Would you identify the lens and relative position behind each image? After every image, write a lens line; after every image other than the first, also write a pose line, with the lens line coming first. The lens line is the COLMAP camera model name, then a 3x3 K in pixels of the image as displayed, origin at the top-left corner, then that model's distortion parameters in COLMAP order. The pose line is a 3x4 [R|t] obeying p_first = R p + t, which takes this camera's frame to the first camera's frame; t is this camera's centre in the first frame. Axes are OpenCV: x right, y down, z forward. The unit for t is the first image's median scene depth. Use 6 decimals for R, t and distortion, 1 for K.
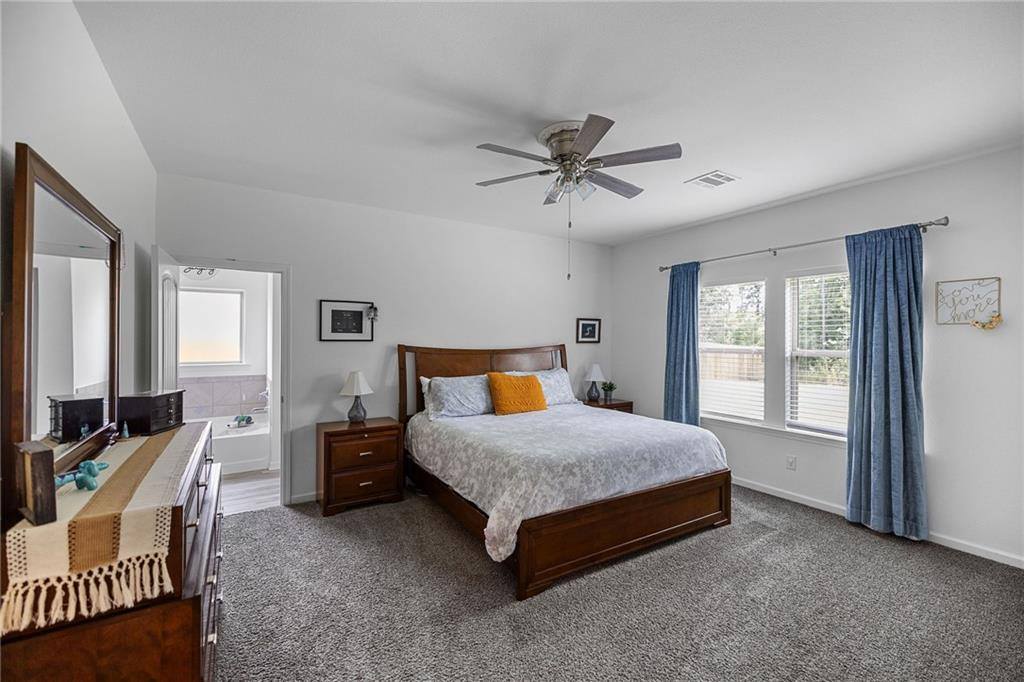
lens RADIAL K [[434.2, 0, 512.5], [0, 434.2, 338.9], [0, 0, 1]] dist [0.003025, -0.000562]
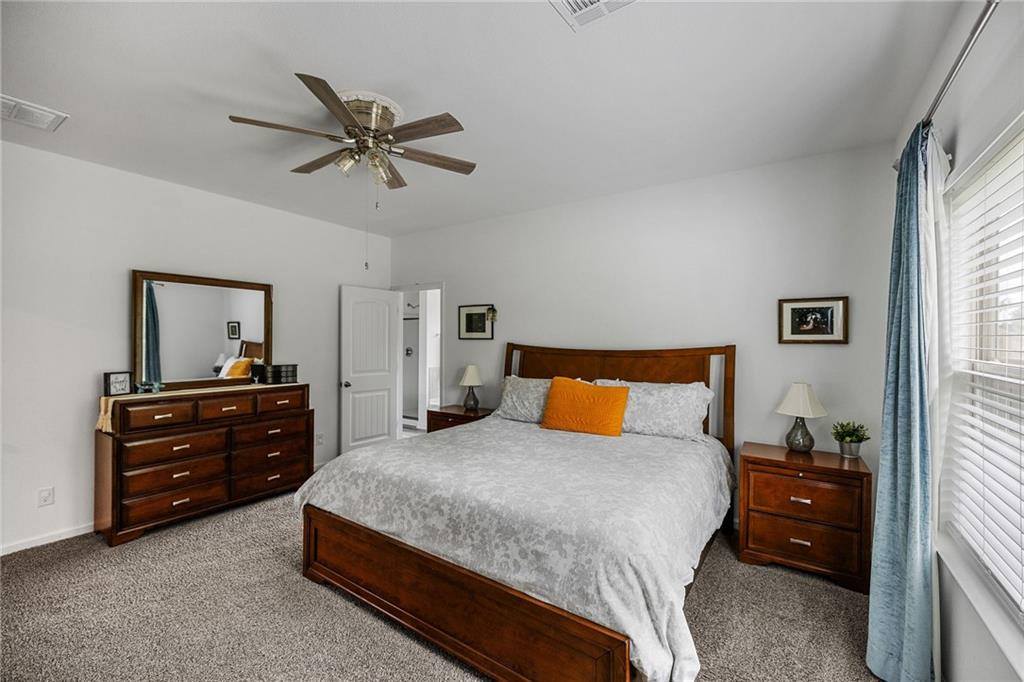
lens RADIAL K [[434.2, 0, 509.7], [0, 434.2, 341.4], [0, 0, 1]] dist [0.003025, -0.000562]
pose [[0.383359, 0.002701, -0.923596, 0.714515], [-0.000888, 0.999996, 0.002556, 0.007354], [0.923599, -0.000160, 0.383360, 0.618807]]
